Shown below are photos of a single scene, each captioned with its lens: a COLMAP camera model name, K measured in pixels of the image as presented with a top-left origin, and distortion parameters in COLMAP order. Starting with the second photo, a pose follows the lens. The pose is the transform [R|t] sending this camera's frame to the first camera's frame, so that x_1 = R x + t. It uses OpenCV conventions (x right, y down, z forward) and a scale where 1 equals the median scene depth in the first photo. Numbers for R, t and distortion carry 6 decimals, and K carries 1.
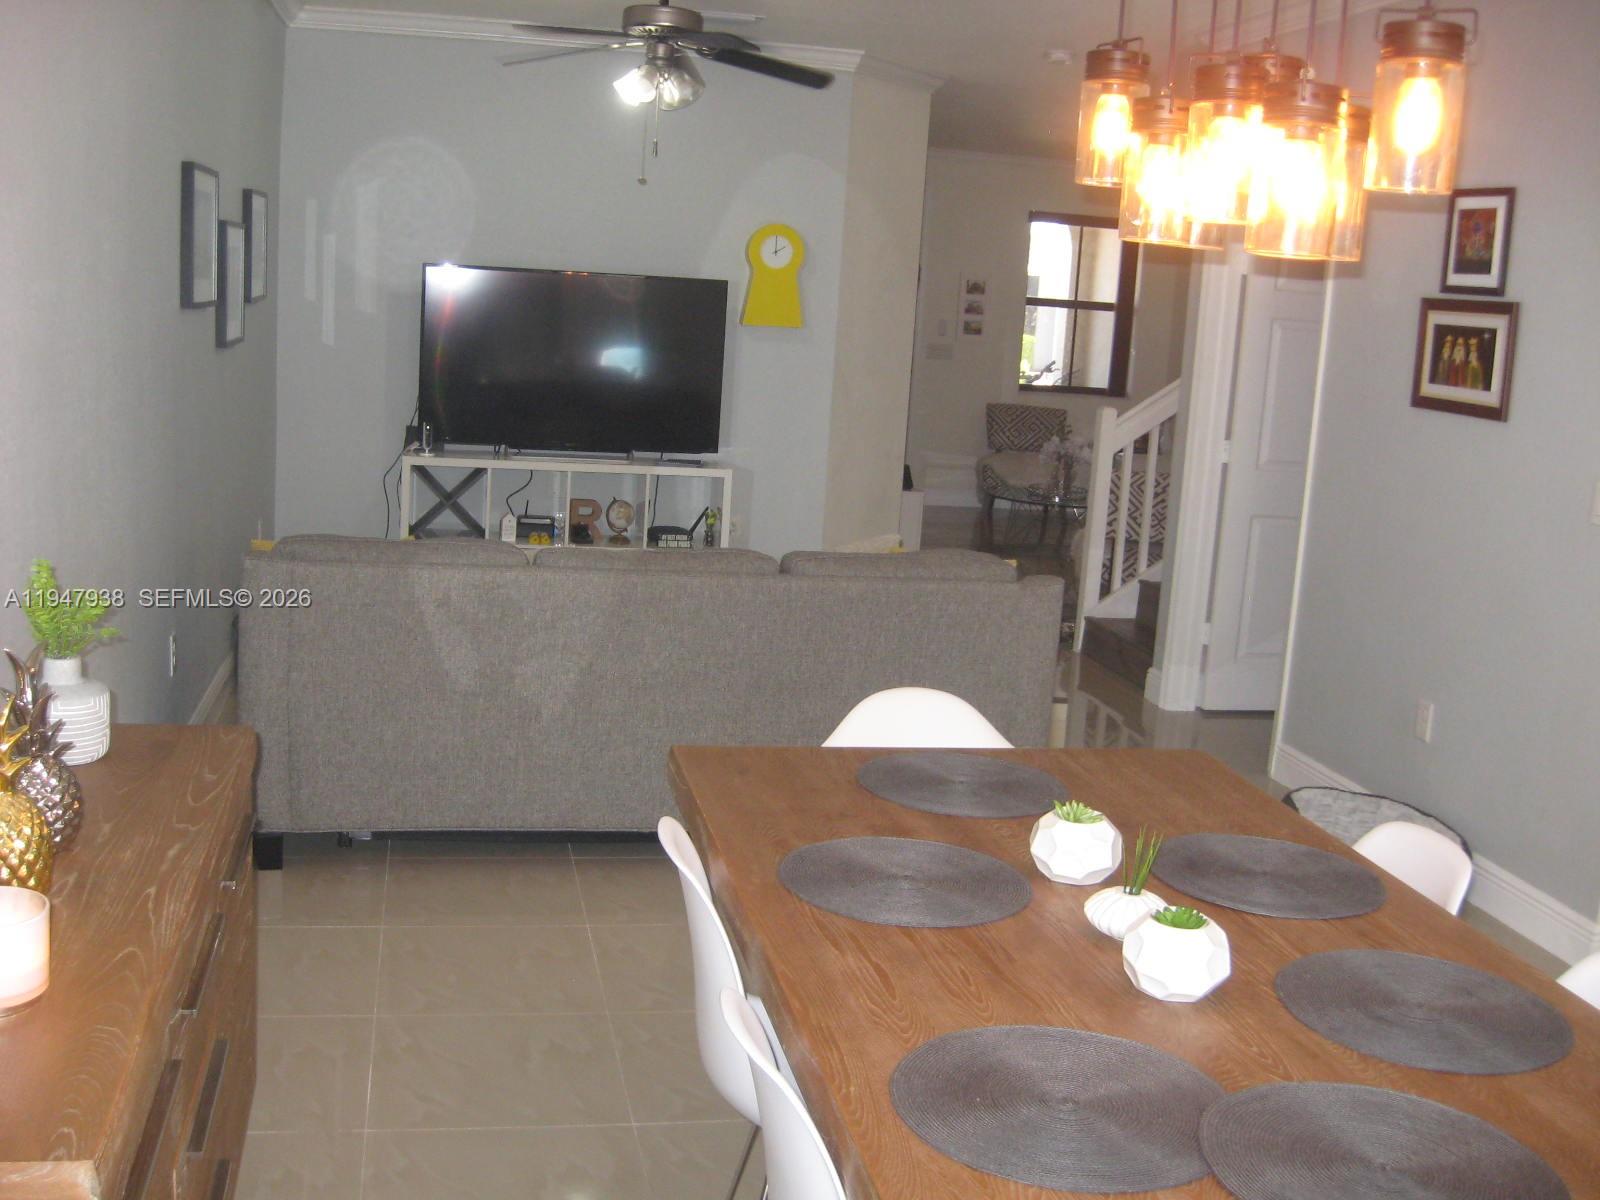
lens RADIAL K [[1659.9, 0, 794.0], [0, 1659.9, 601.8], [0, 0, 1]] dist [-0.113708, 0.000000]
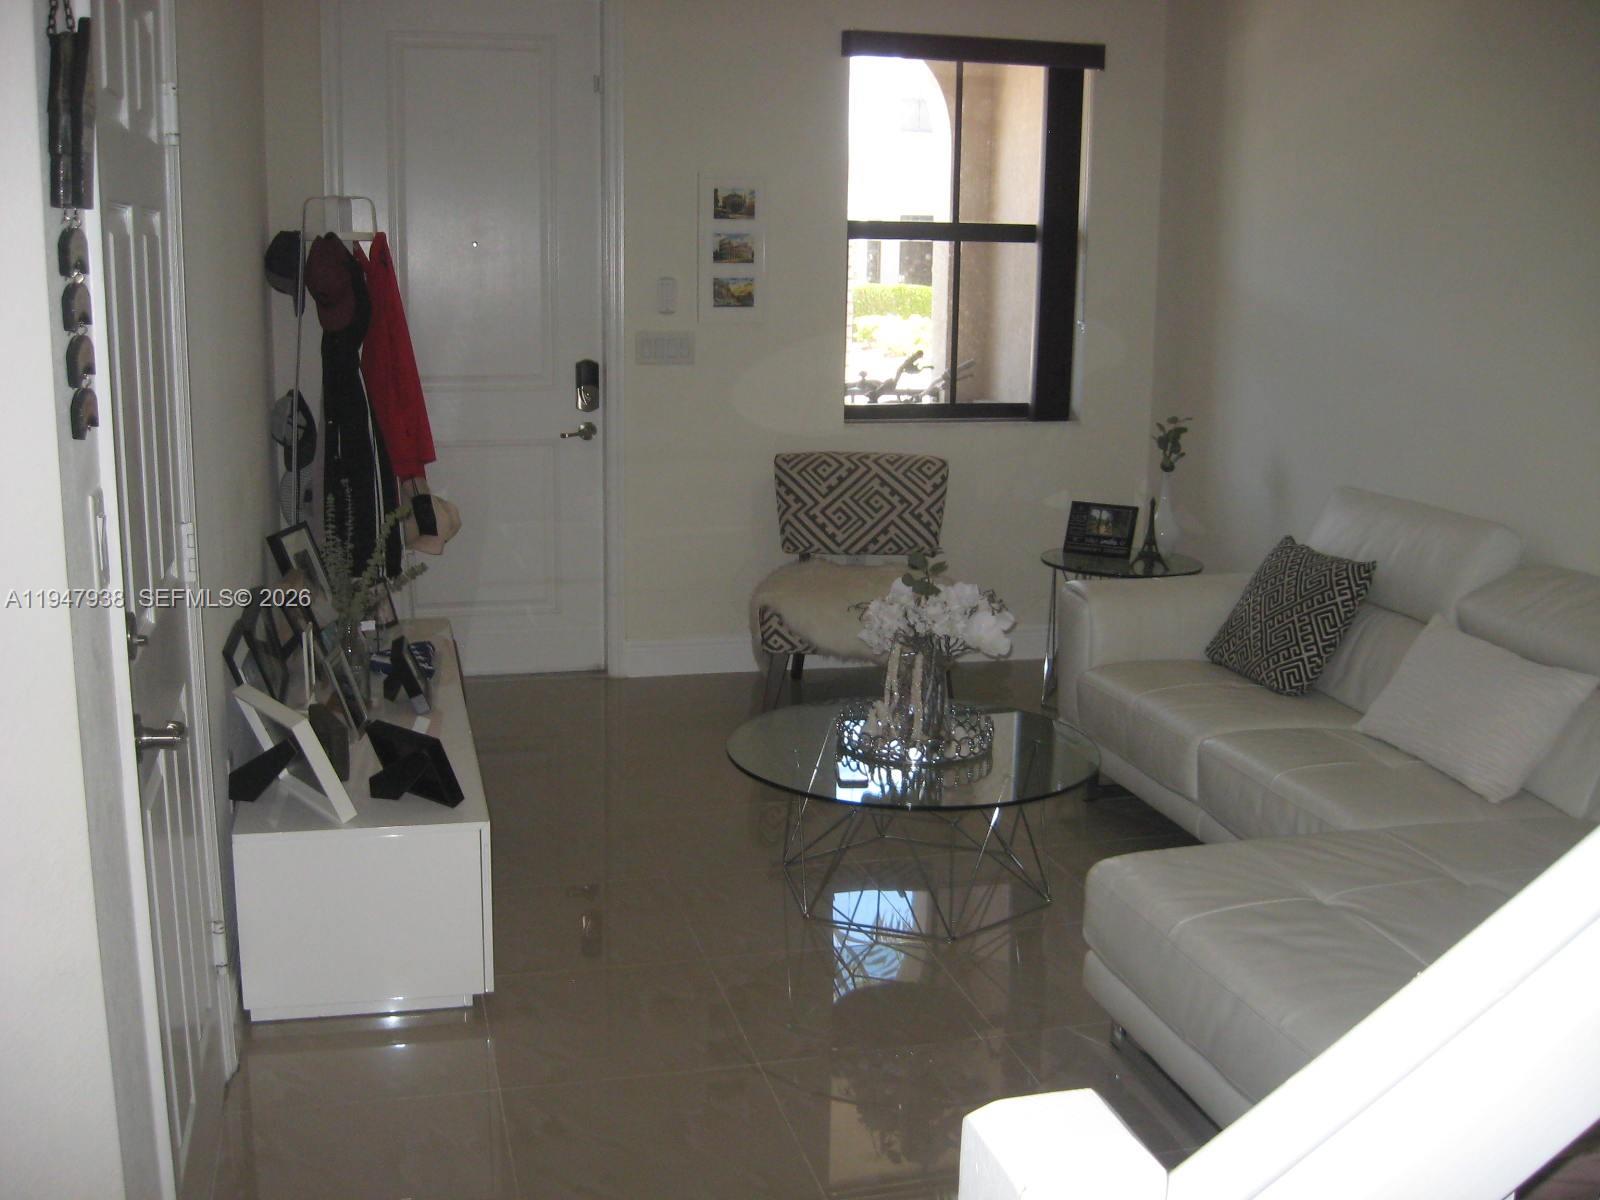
lens RADIAL K [[1659.9, 0, 805.1], [0, 1659.9, 598.6], [0, 0, 1]] dist [-0.113708, 0.000000]
pose [[0.997426, -0.056503, 0.044153, 0.101392], [0.055299, 0.998077, 0.028018, -0.091512], [-0.045651, -0.025504, 0.998632, 0.530860]]
